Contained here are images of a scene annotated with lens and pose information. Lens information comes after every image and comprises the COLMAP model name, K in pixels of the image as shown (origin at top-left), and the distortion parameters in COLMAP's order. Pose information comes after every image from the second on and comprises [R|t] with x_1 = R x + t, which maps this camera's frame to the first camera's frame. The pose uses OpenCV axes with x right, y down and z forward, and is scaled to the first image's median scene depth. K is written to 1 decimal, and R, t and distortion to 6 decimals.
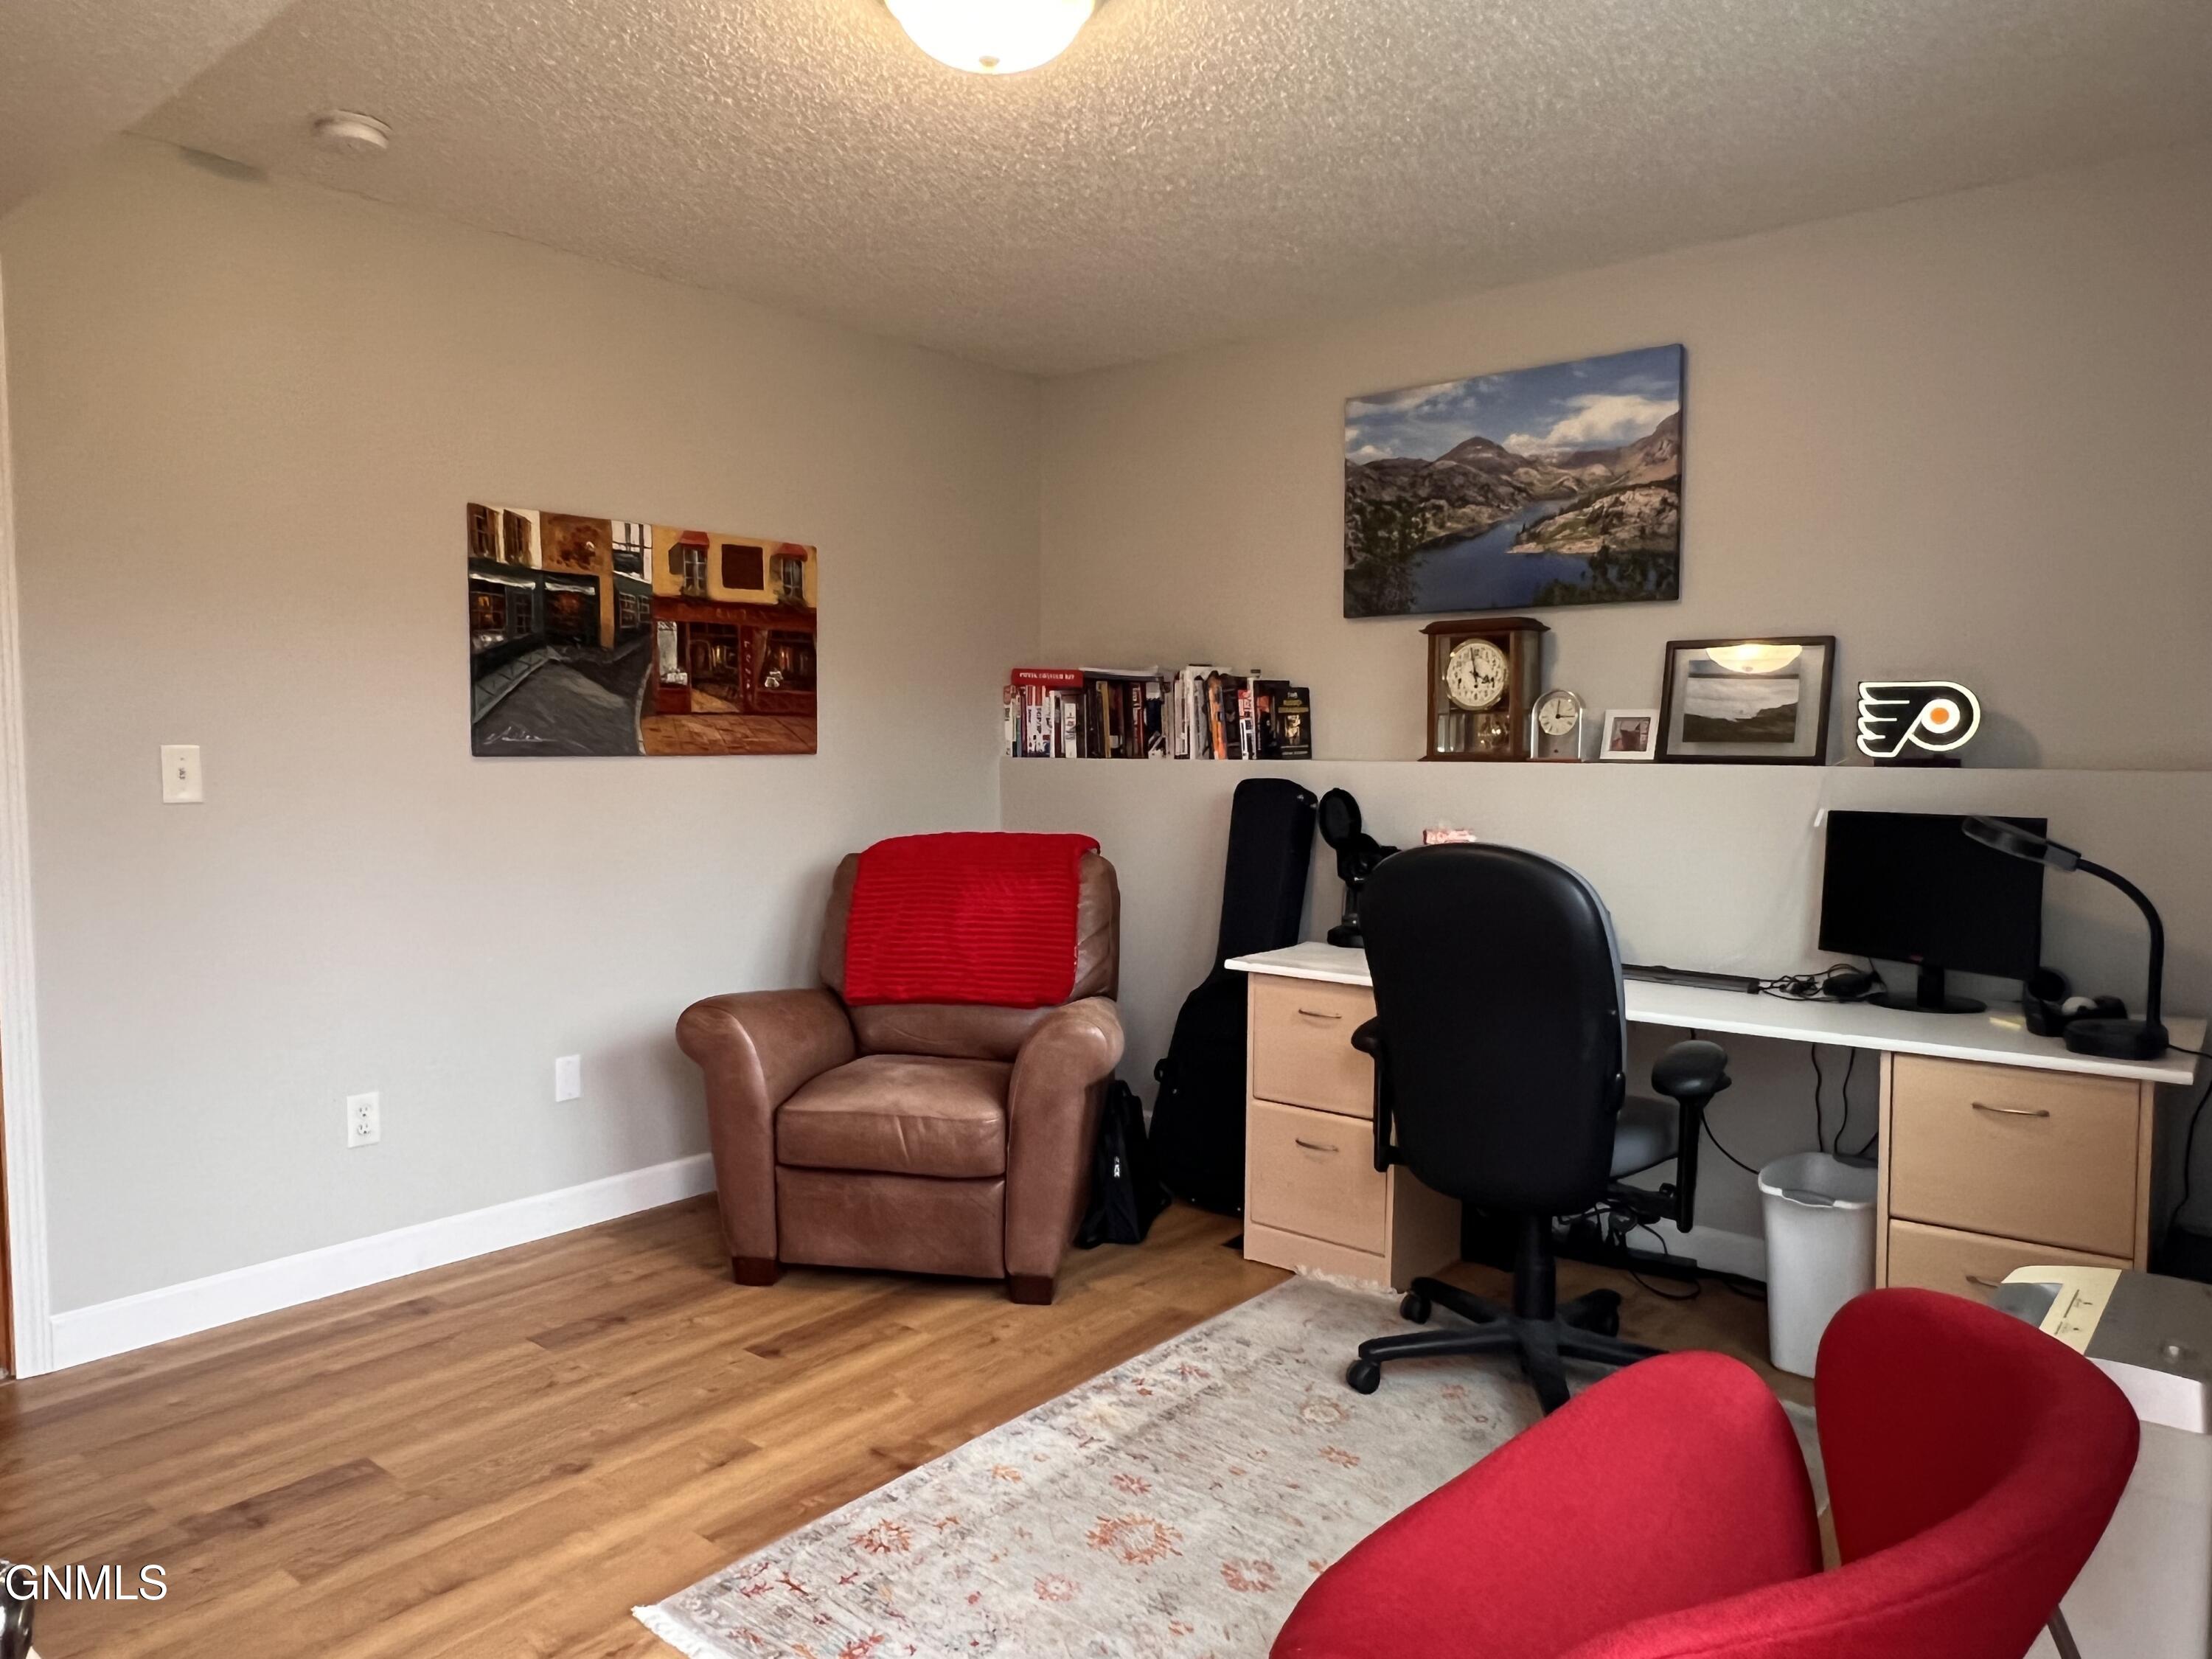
lens RADIAL K [[1458.0, 0, 1091.3], [0, 1458.0, 829.2], [0, 0, 1]] dist [-0.000311, -0.006127]
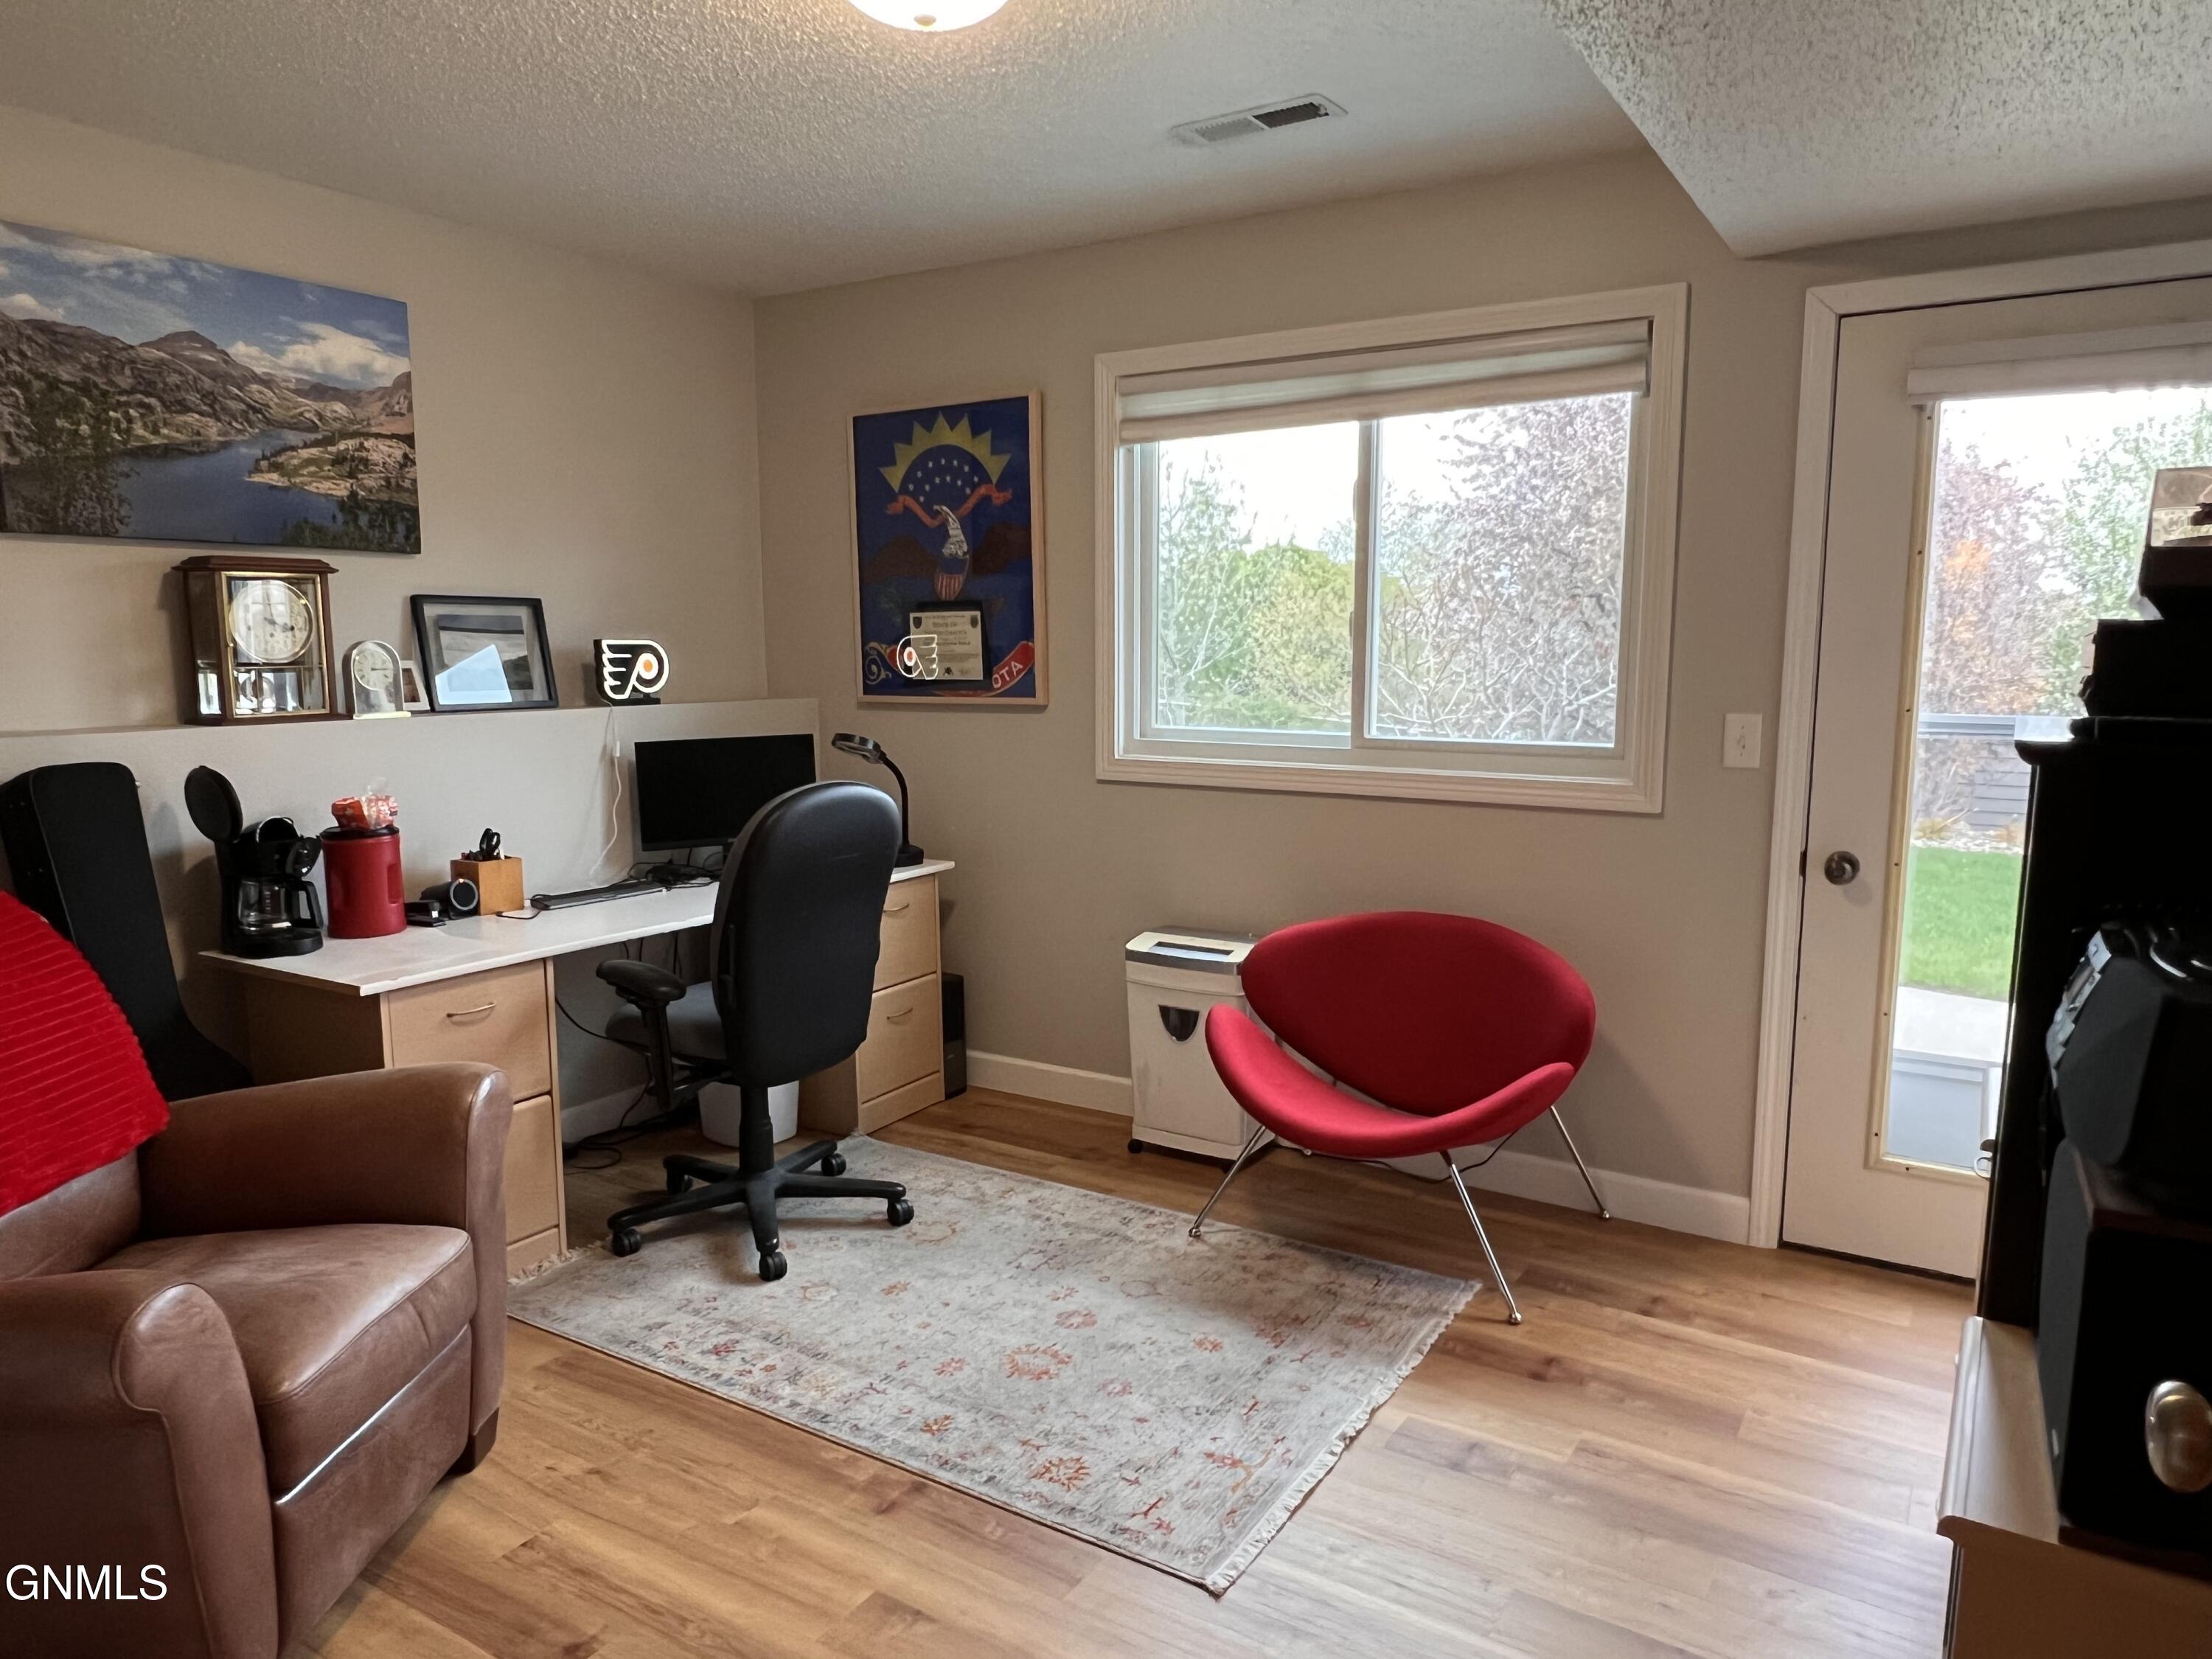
lens RADIAL K [[1458.0, 0, 1091.6], [0, 1458.0, 832.1], [0, 0, 1]] dist [-0.000311, -0.006127]
pose [[-0.123765, -0.134692, 0.983128, -0.674975], [0.058478, 0.988033, 0.142726, -0.078733], [-0.990587, 0.075155, -0.114408, 0.632193]]
